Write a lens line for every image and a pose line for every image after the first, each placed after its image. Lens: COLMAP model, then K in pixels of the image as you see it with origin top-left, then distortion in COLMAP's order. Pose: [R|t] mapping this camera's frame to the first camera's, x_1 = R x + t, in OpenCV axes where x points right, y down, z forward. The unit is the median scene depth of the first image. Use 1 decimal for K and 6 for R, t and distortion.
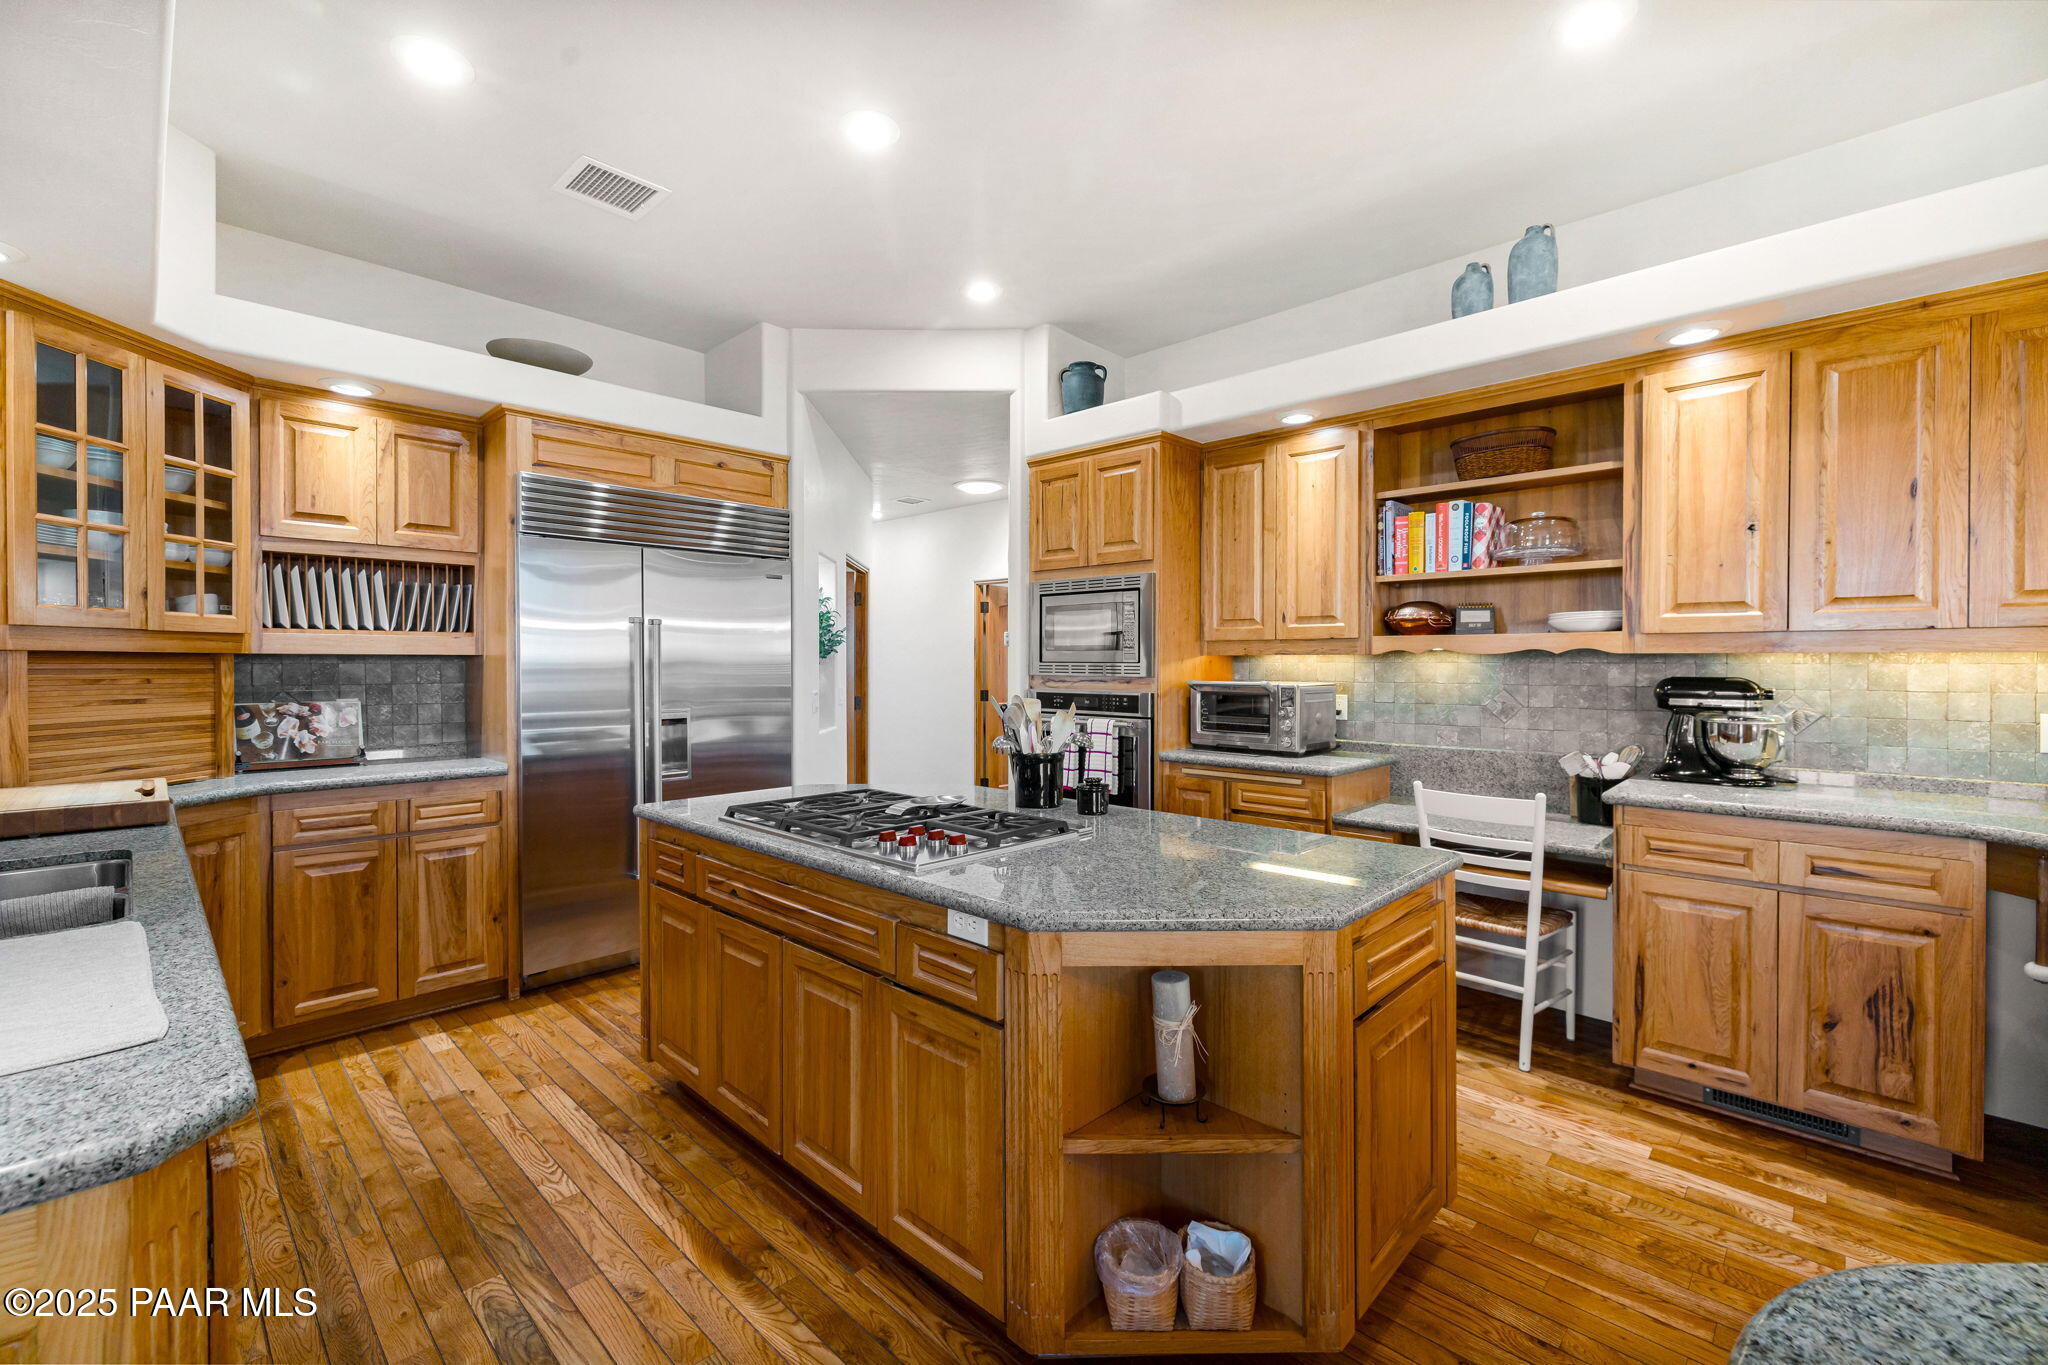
lens RADIAL K [[866.8, 0, 1026.1], [0, 866.8, 674.7], [0, 0, 1]] dist [-0.001441, -0.000914]
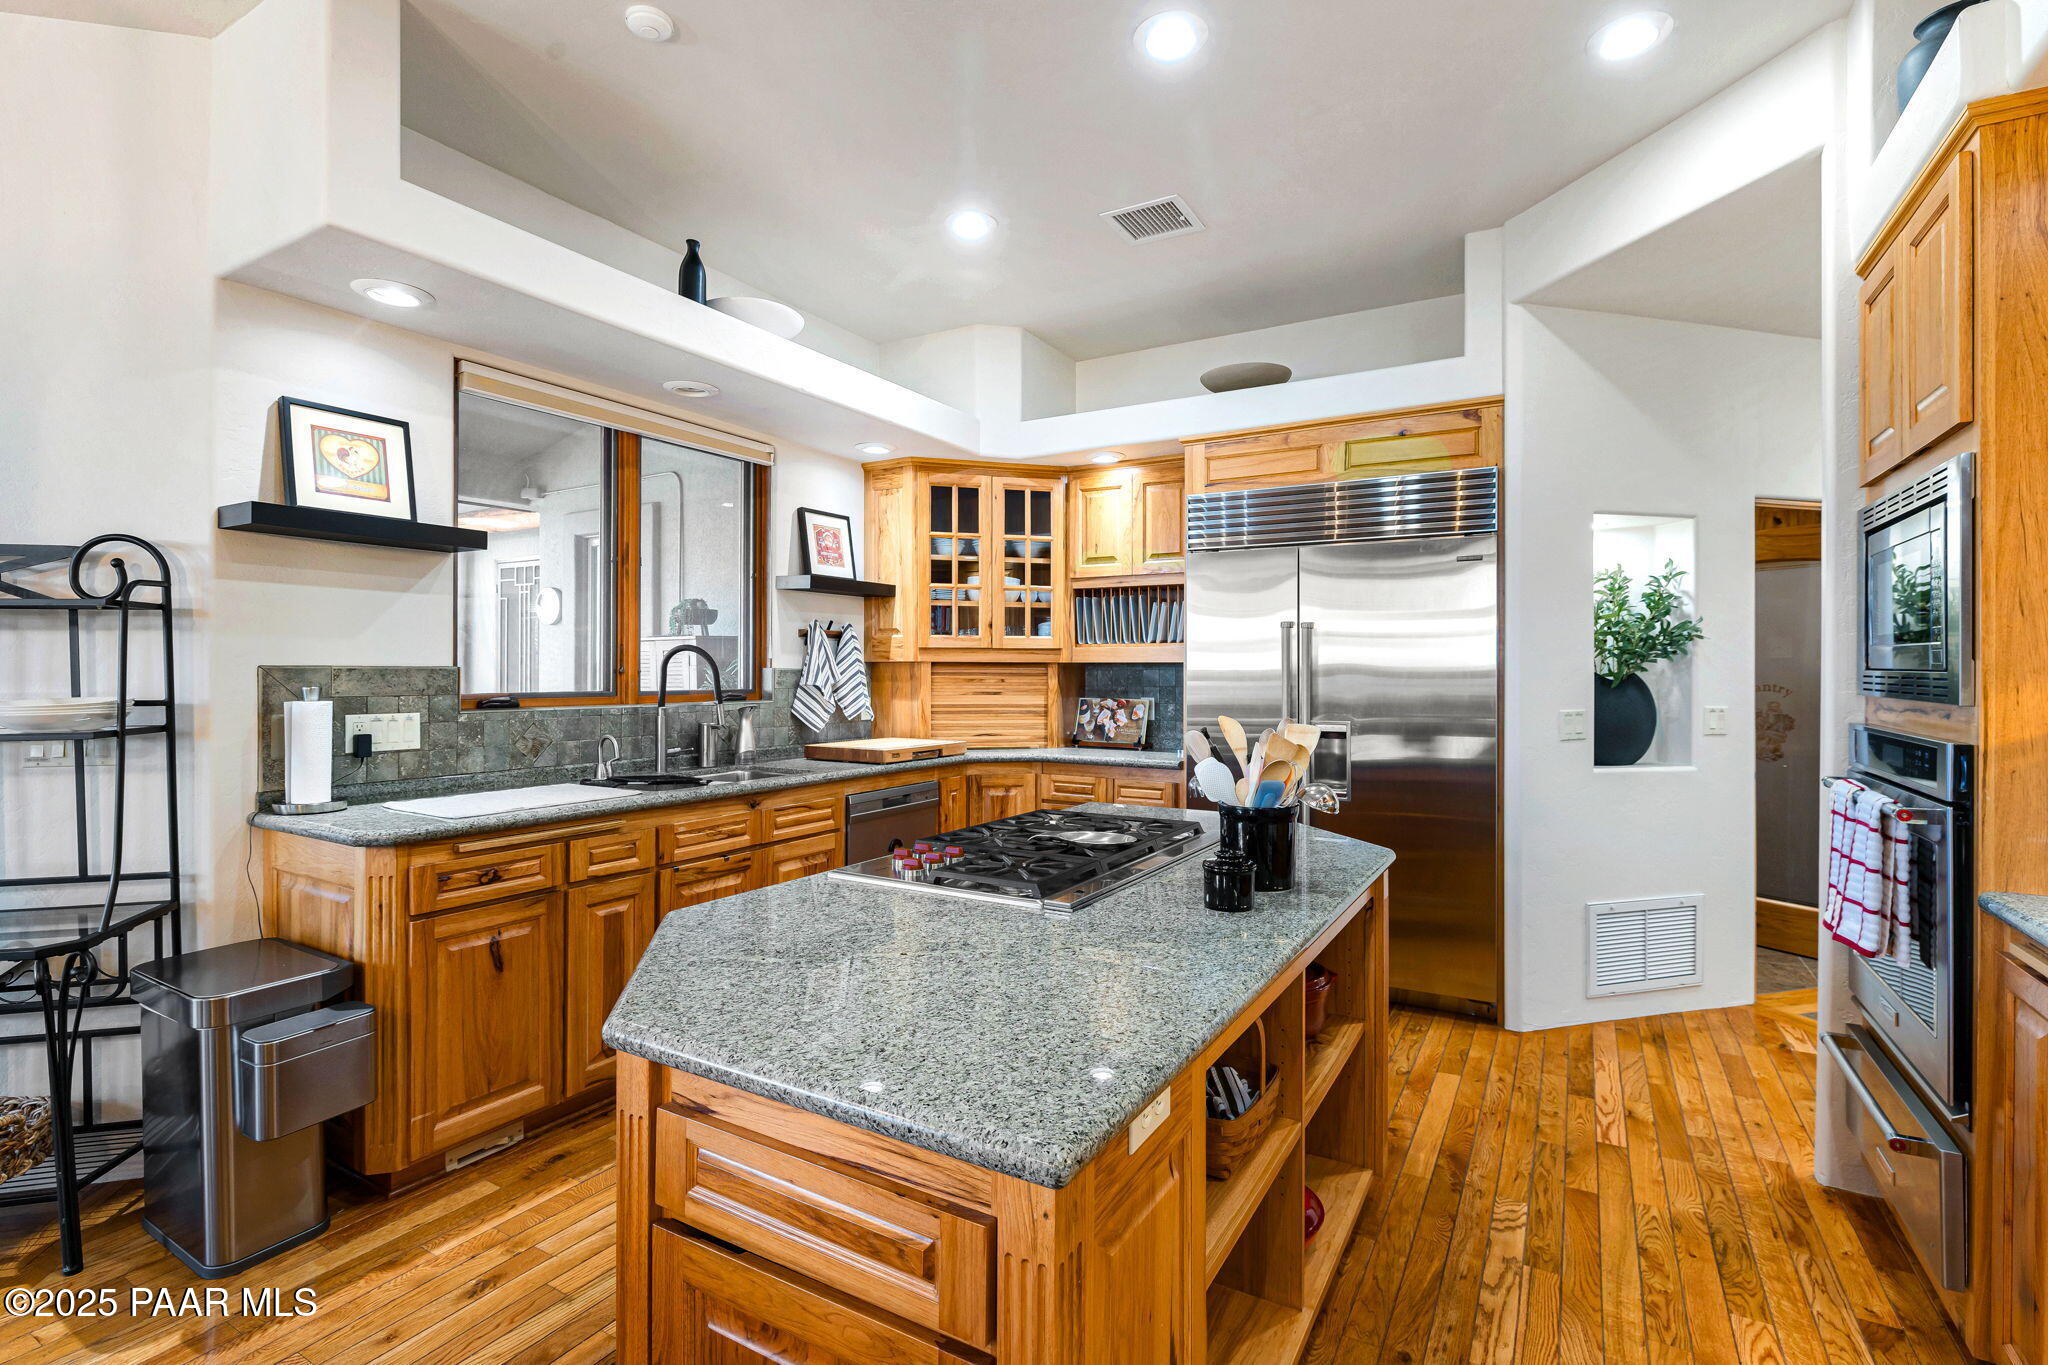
lens RADIAL K [[935.7, 0, 1033.9], [0, 935.7, 673.6], [0, 0, 1]] dist [-0.001231, -0.000074]
pose [[0.250467, 0.005544, -0.968109, 0.528070], [-0.013904, 0.999901, 0.002129, -0.008118], [0.968025, 0.012927, 0.250520, 0.522731]]
